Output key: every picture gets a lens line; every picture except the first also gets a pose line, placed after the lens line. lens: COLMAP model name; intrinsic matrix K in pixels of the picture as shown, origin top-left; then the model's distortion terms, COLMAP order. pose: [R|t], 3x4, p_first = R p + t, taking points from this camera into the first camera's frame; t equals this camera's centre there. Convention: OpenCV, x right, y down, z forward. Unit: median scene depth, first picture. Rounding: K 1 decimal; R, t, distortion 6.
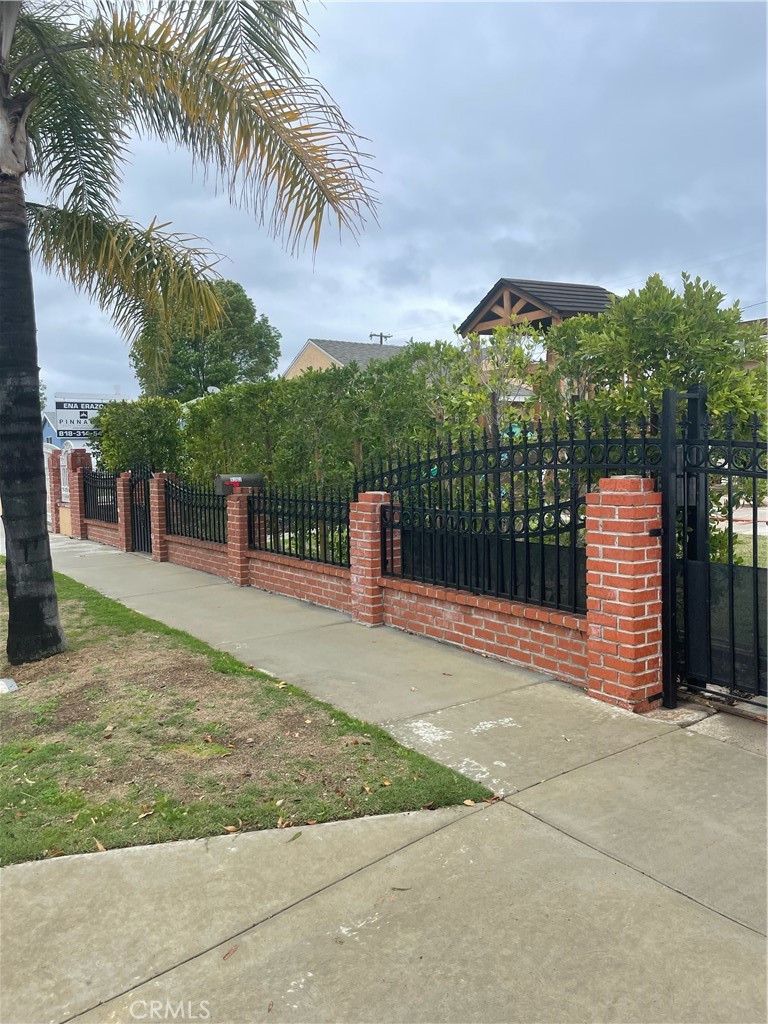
lens RADIAL K [[776.0, 0, 384.0], [0, 776.0, 512.0], [0, 0, 1]] dist [0.000998, 0.000067]
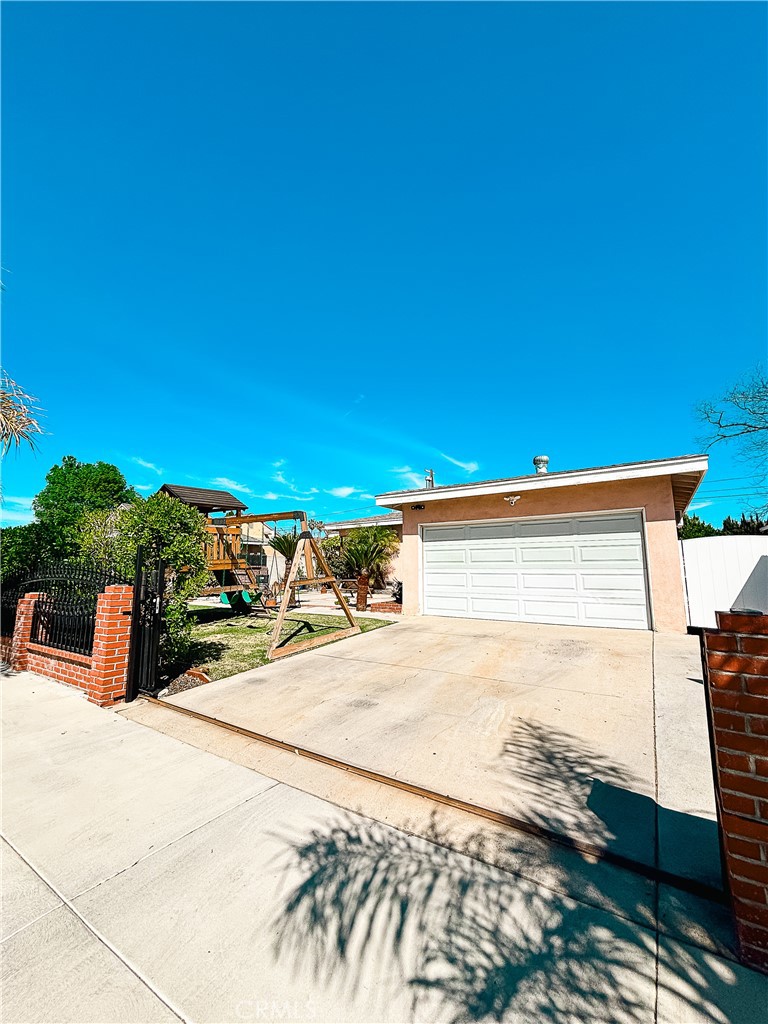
lens RADIAL K [[420.3, 0, 384.4], [0, 420.3, 495.4], [0, 0, 1]] dist [0.003017, 0.000175]
pose [[0.931101, 0.083834, 0.354997, 0.555570], [0.008145, 0.968209, -0.250011, 0.007722], [-0.364670, 0.235677, 0.900817, -0.363701]]
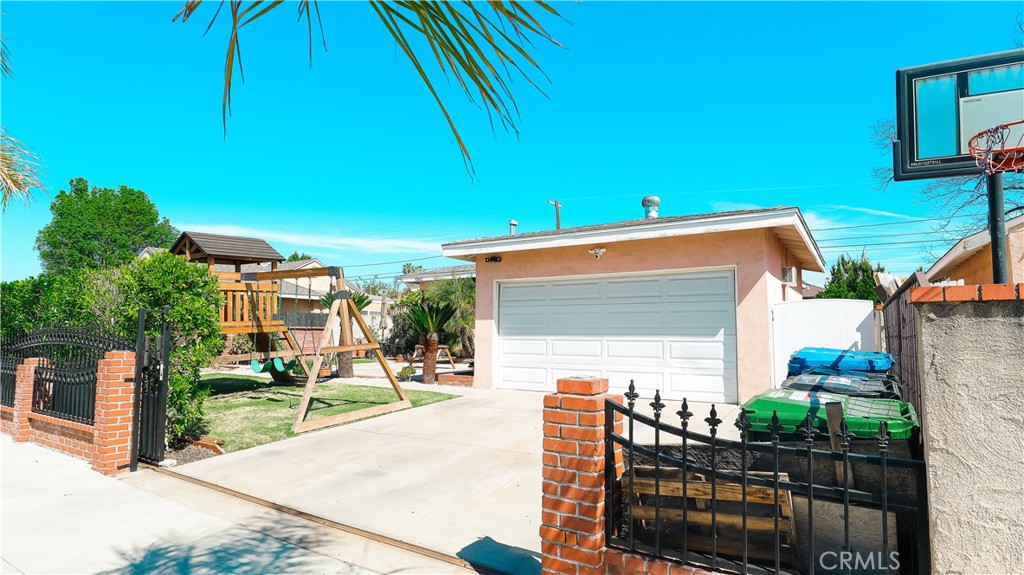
lens RADIAL K [[576.6, 0, 512.0], [0, 576.6, 287.5], [0, 0, 1]] dist [0.000050, 0.000016]
pose [[0.933428, 0.055971, 0.354372, 0.713435], [-0.000351, 0.987897, -0.155110, 0.020777], [-0.358765, 0.144659, 0.922151, -0.728982]]
